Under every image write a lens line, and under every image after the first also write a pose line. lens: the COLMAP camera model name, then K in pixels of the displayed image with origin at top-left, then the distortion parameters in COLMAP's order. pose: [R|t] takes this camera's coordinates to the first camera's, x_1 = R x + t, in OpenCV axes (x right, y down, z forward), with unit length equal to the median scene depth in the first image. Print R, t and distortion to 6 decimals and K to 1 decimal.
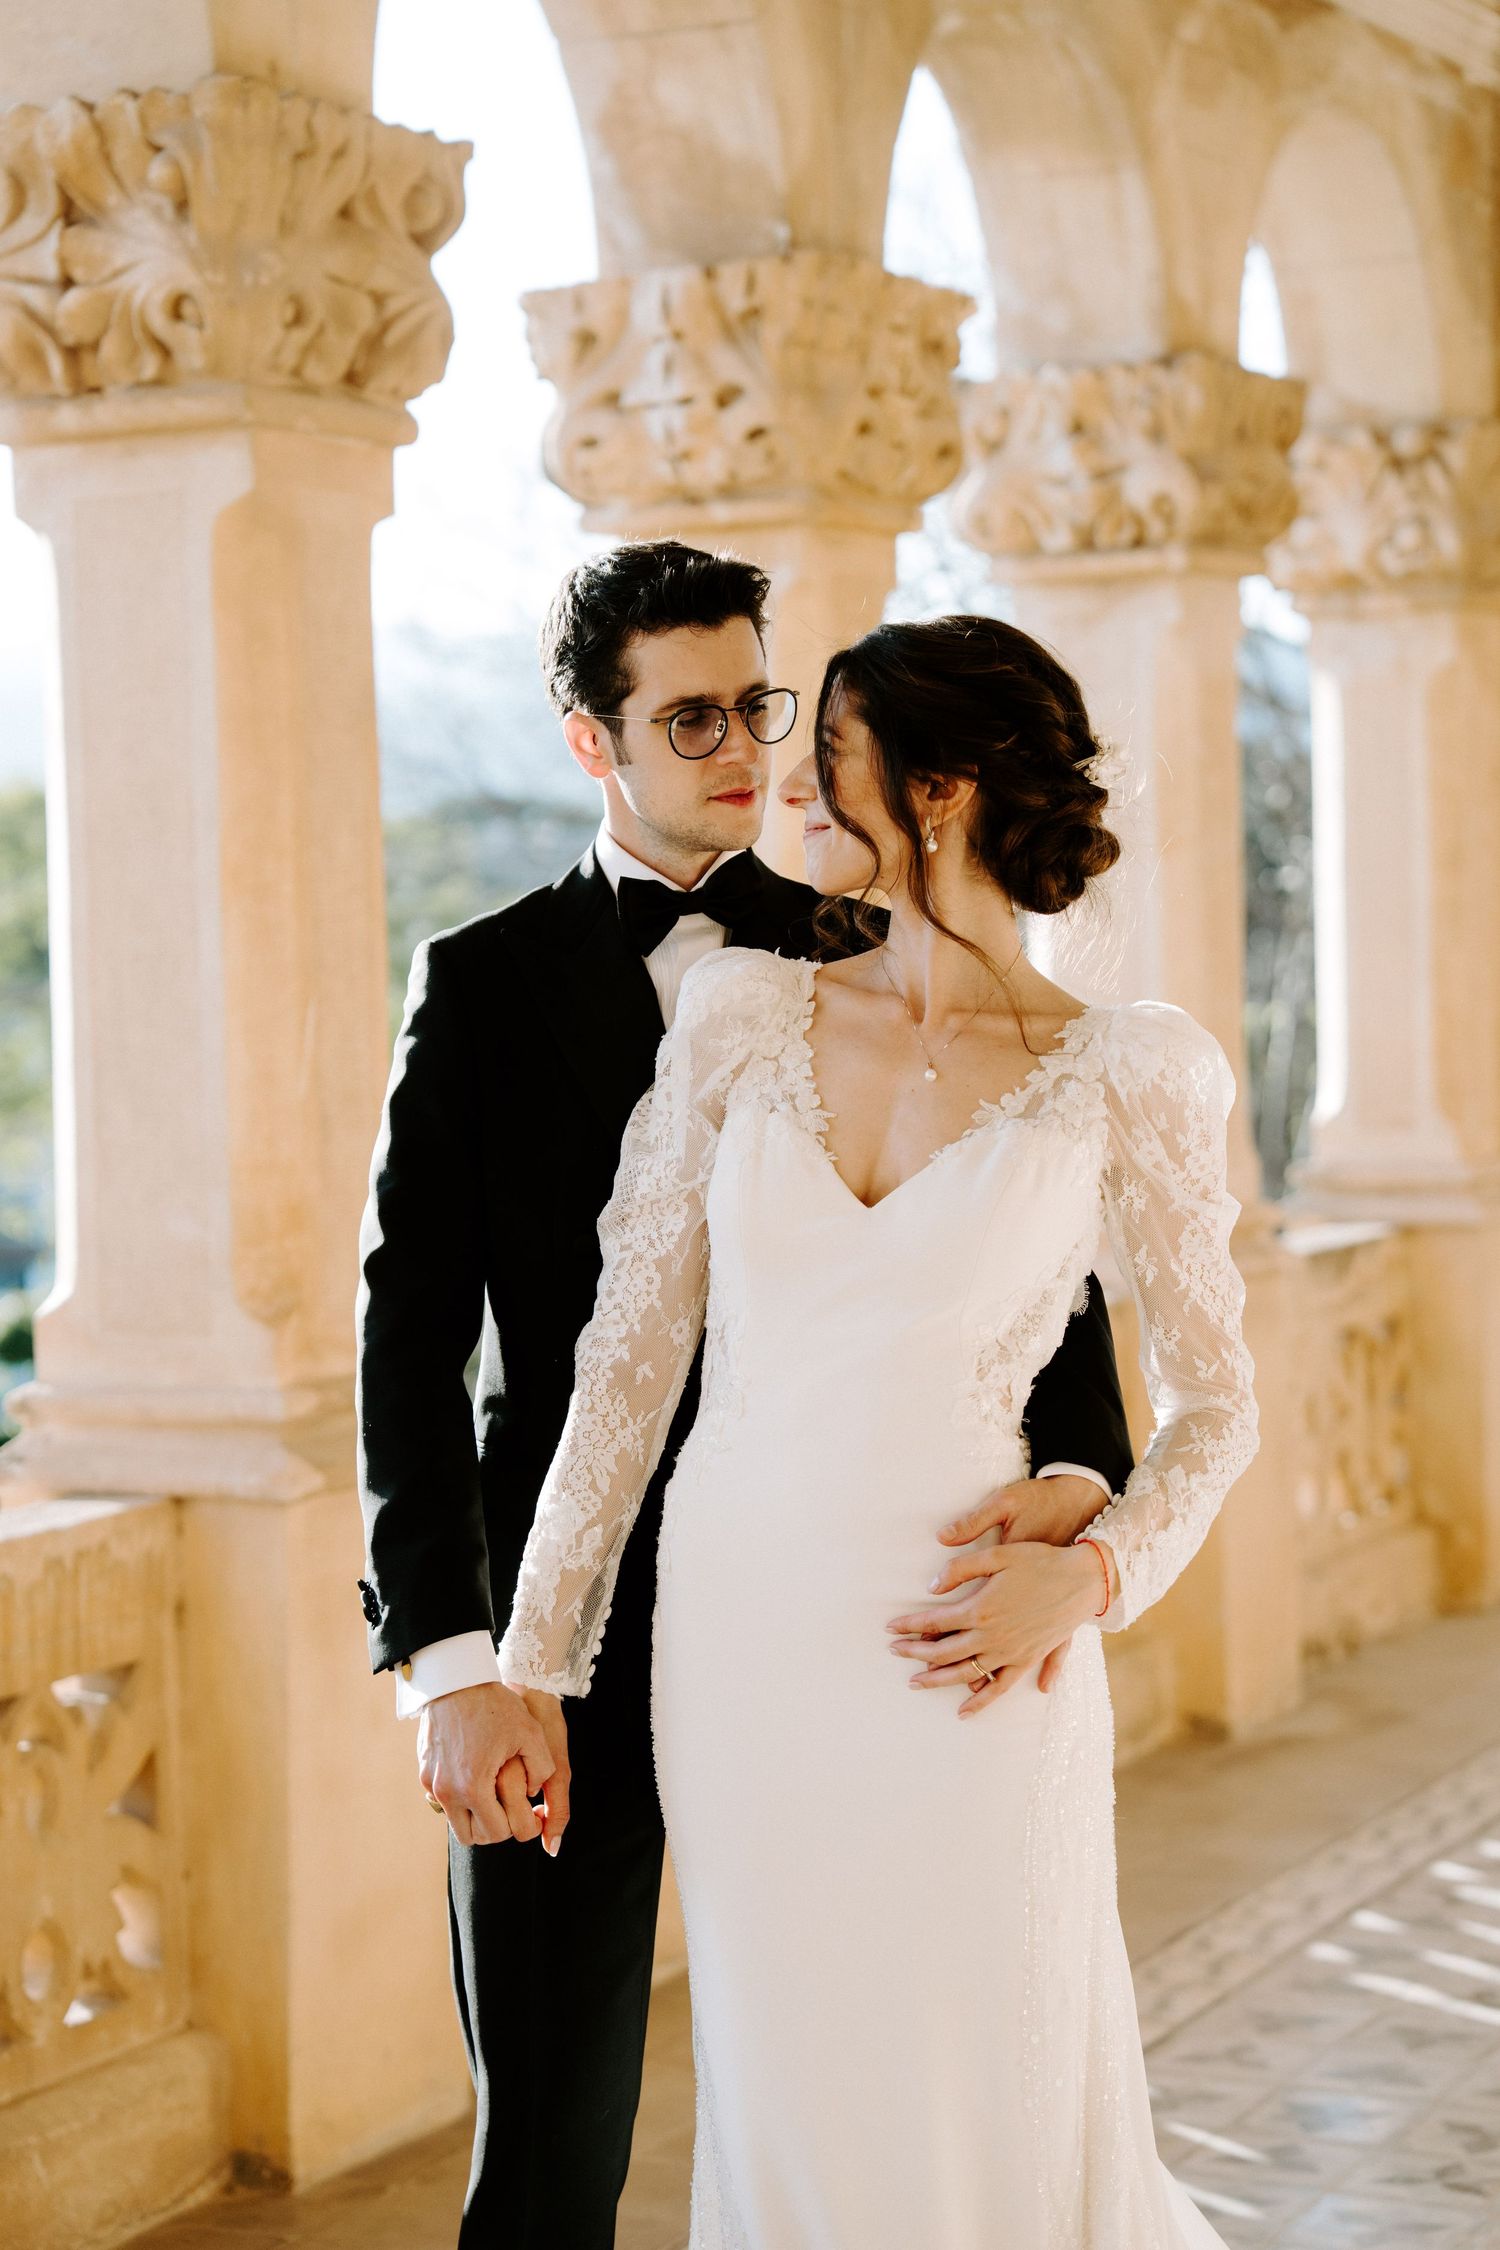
lens RADIAL K [[4295.9, 0, 760.5], [0, 4295.9, 1118.9], [0, 0, 1]] dist [0.338023, -0.194752]
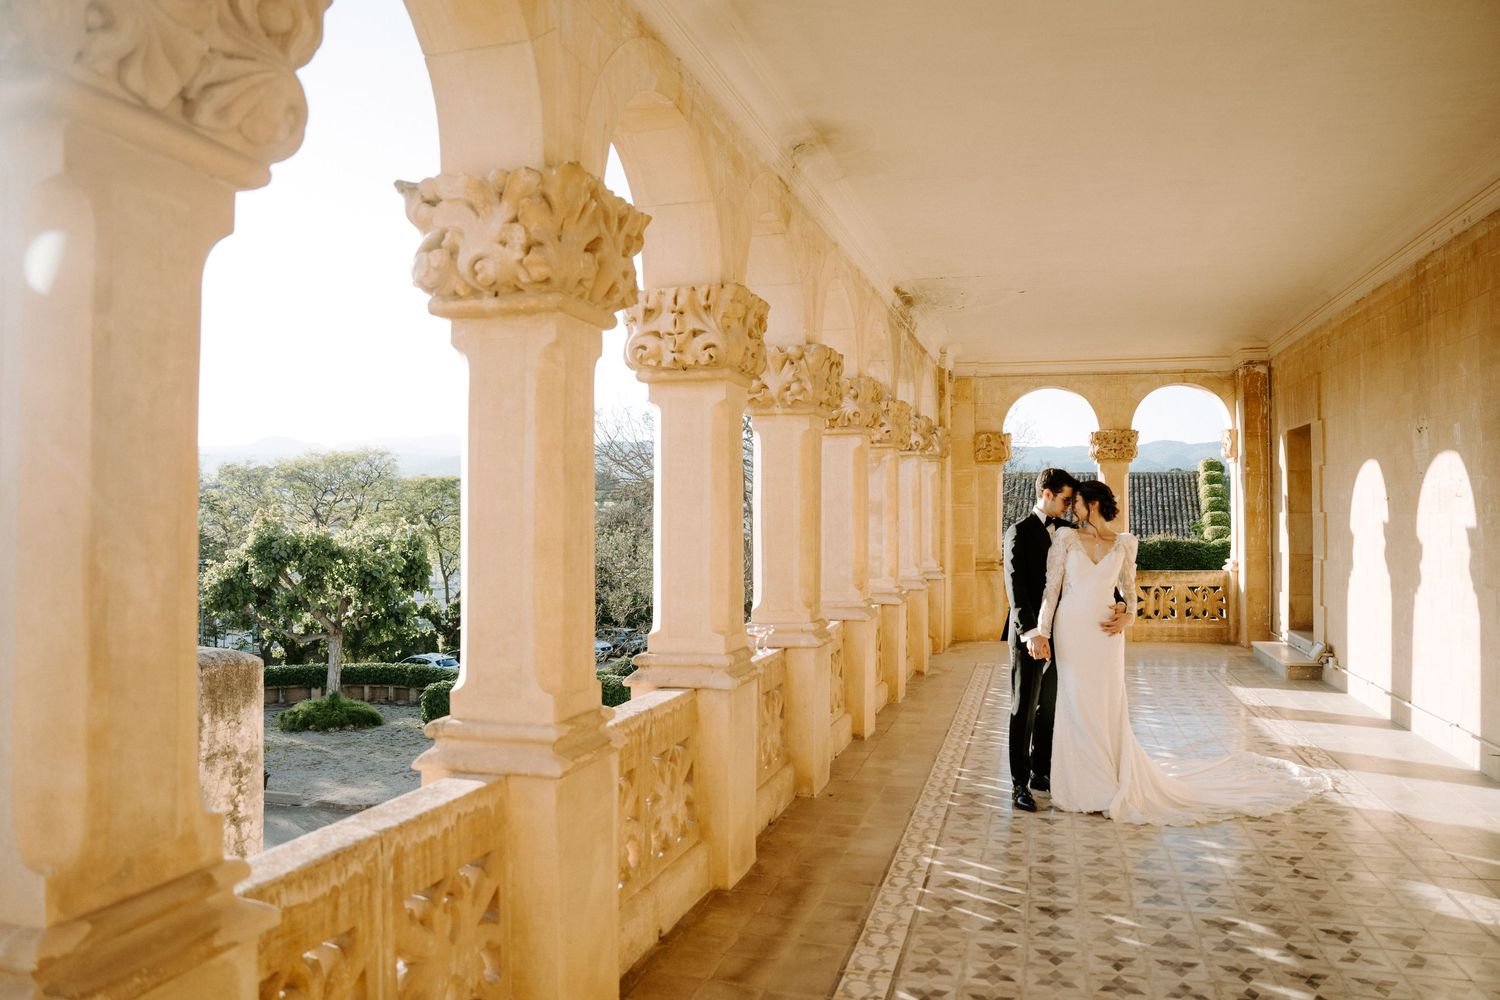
lens RADIAL K [[1065.0, 0, 723.1], [0, 1065.0, 500.7], [0, 0, 1]] dist [-0.117615, 0.090172]
pose [[0.982118, 0.024097, 0.186717, -0.554051], [-0.013259, 0.998165, -0.059078, 0.015113], [-0.187798, 0.055546, 0.980636, -0.342132]]
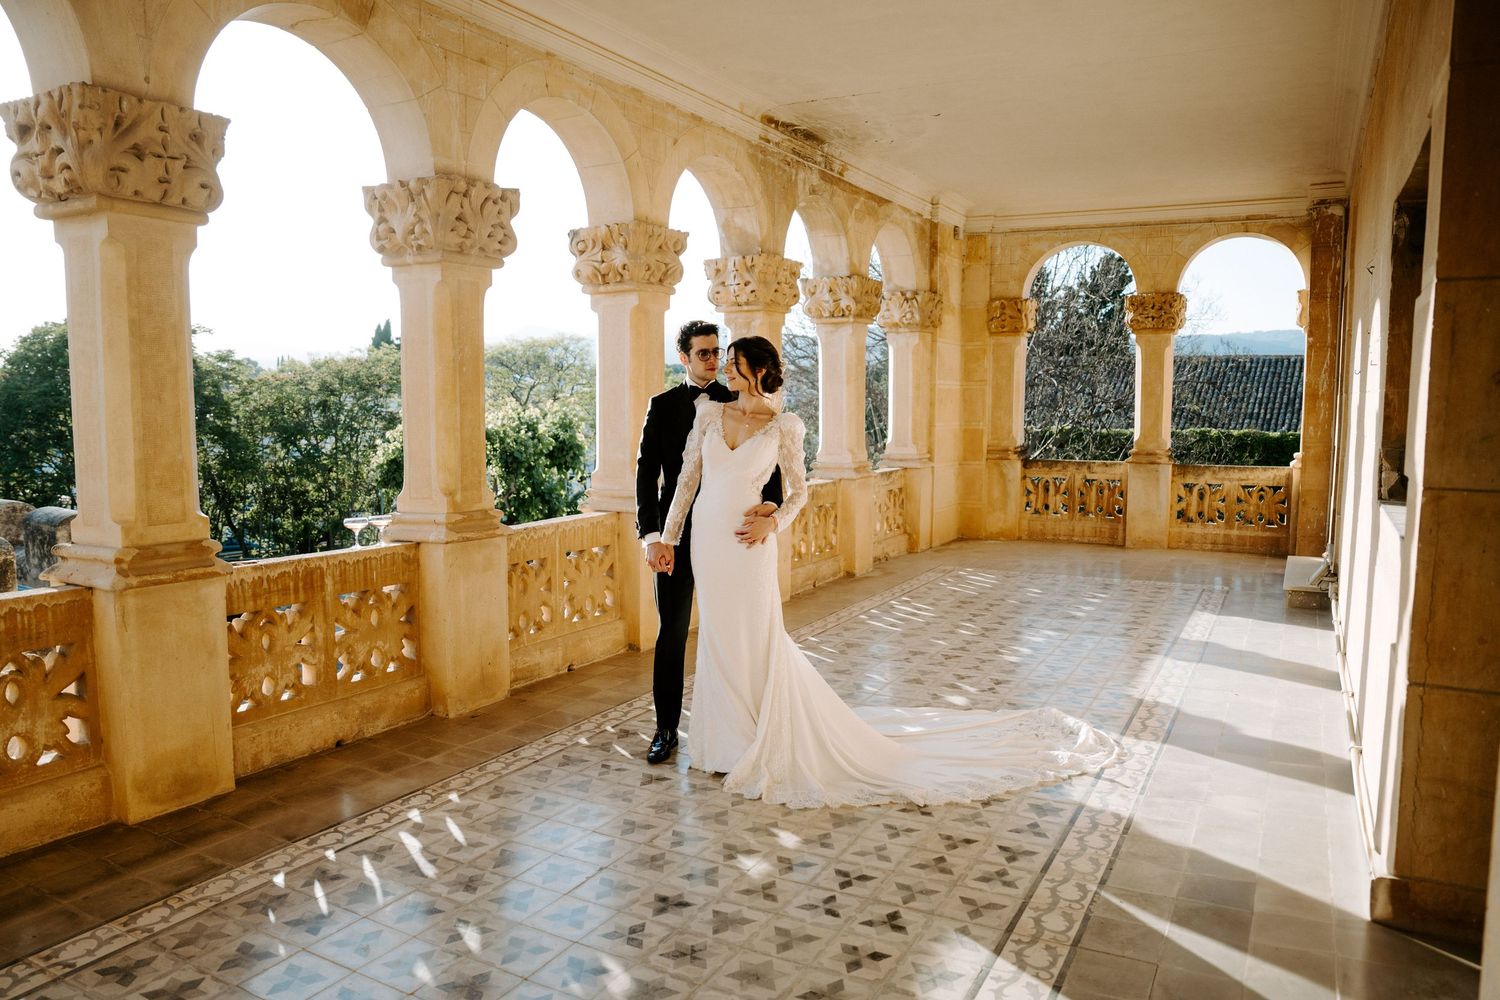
lens RADIAL K [[1035.3, 0, 750.0], [0, 1035.3, 500.0], [0, 0, 1]] dist [-0.117502, 0.084698]
pose [[0.998449, 0.030485, -0.046595, 0.066072], [-0.027941, 0.998133, 0.054307, 0.007125], [0.048163, -0.052921, 0.997437, -0.144415]]
